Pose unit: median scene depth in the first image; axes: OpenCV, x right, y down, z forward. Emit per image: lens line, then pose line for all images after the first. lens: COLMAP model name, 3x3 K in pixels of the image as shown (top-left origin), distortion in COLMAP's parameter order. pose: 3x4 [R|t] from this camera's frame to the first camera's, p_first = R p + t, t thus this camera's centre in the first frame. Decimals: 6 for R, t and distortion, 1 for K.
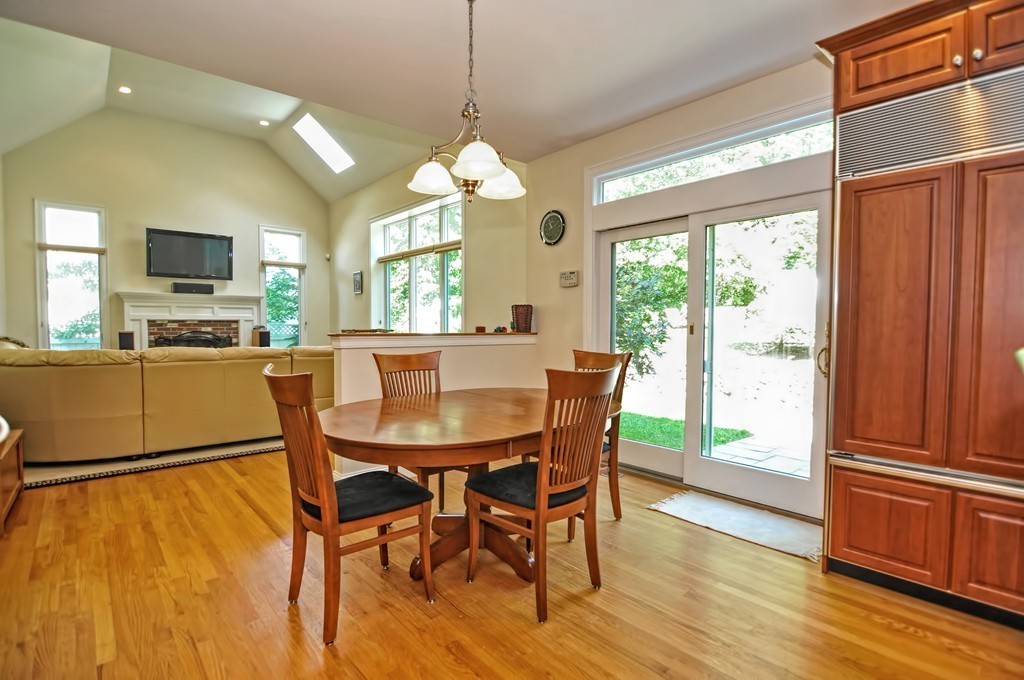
lens RADIAL K [[501.2, 0, 507.6], [0, 501.2, 344.8], [0, 0, 1]] dist [-0.010722, -0.005088]
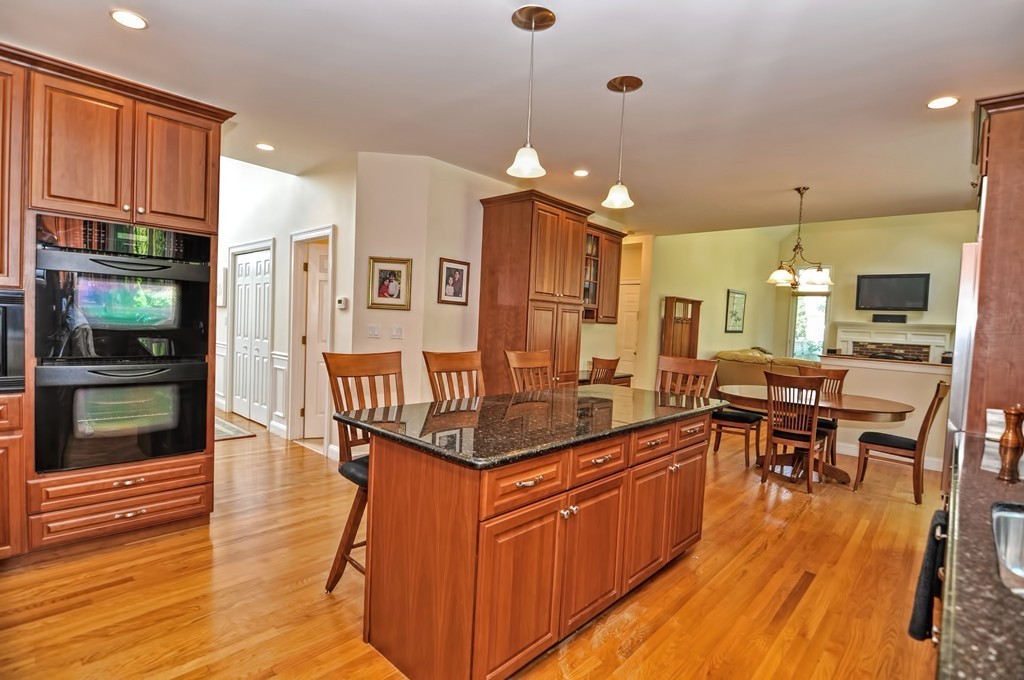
lens RADIAL K [[501.2, 0, 507.6], [0, 501.2, 344.8], [0, 0, 1]] dist [-0.010722, -0.005088]
pose [[0.111367, 0.048909, -0.992575, 0.529376], [-0.085700, 0.995540, 0.039439, -0.013296], [0.990077, 0.080672, 0.115061, -0.104034]]
